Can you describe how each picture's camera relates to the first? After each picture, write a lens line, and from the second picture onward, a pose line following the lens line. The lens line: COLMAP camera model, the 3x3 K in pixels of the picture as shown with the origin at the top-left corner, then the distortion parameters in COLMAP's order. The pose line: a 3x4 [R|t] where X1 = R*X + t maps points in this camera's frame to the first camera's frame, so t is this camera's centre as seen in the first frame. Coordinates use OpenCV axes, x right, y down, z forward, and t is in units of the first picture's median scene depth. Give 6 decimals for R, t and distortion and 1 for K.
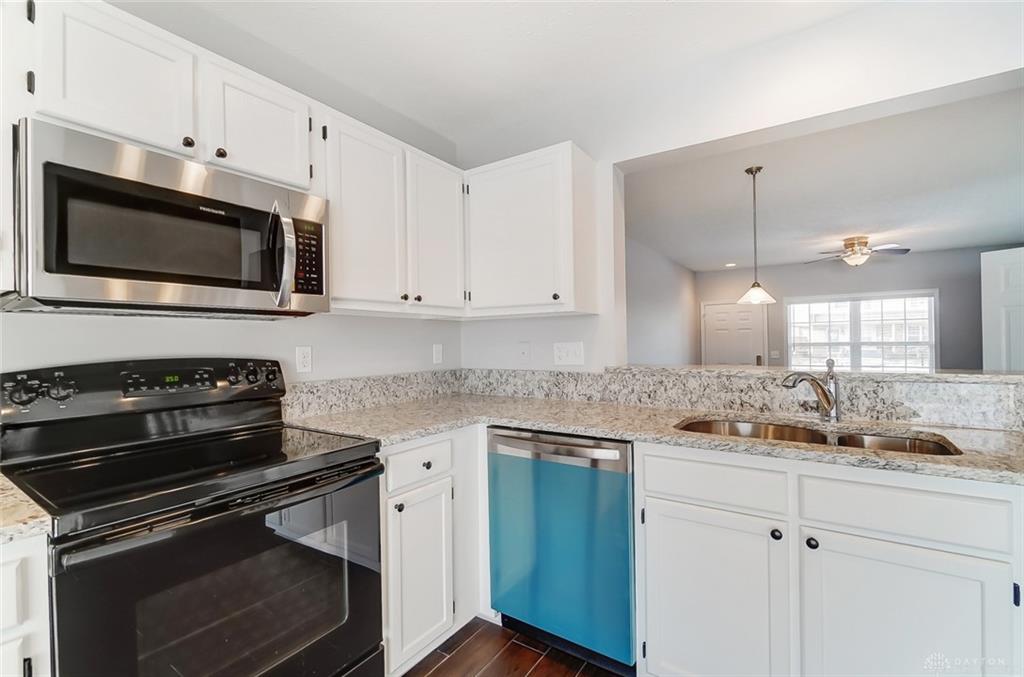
lens RADIAL K [[442.7, 0, 516.3], [0, 442.7, 342.9], [0, 0, 1]] dist [0.000568, 0.000029]
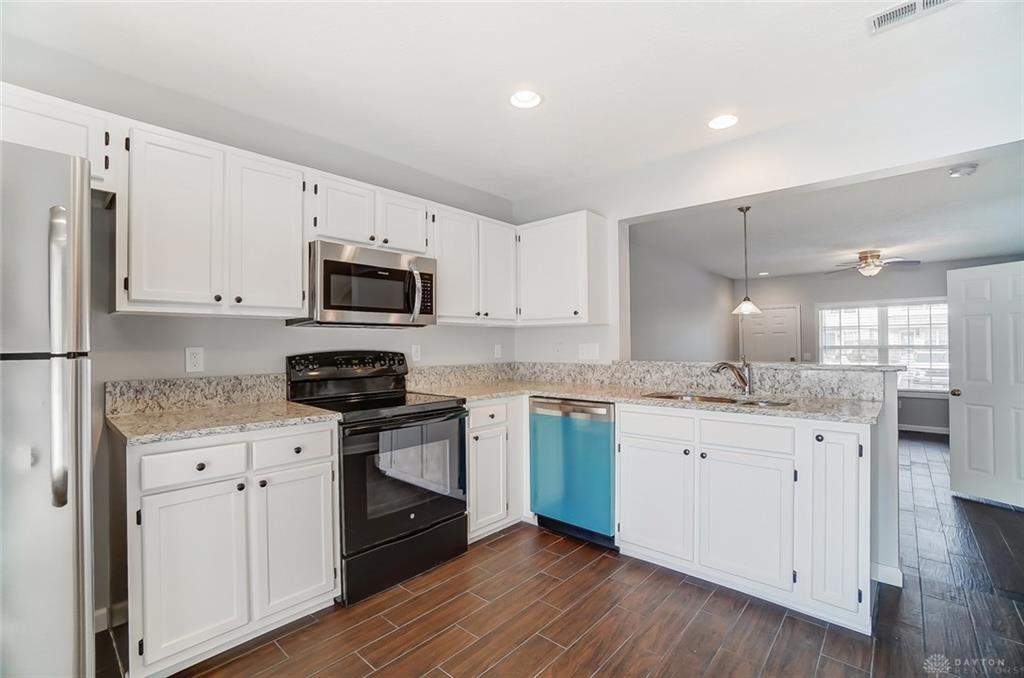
lens RADIAL K [[442.7, 0, 516.3], [0, 442.7, 343.4], [0, 0, 1]] dist [0.000568, 0.000029]
pose [[0.991238, 0.006300, -0.131941, 0.090608], [-0.006580, 0.999977, -0.001687, 0.003108], [0.131927, 0.002540, 0.991256, -0.536145]]
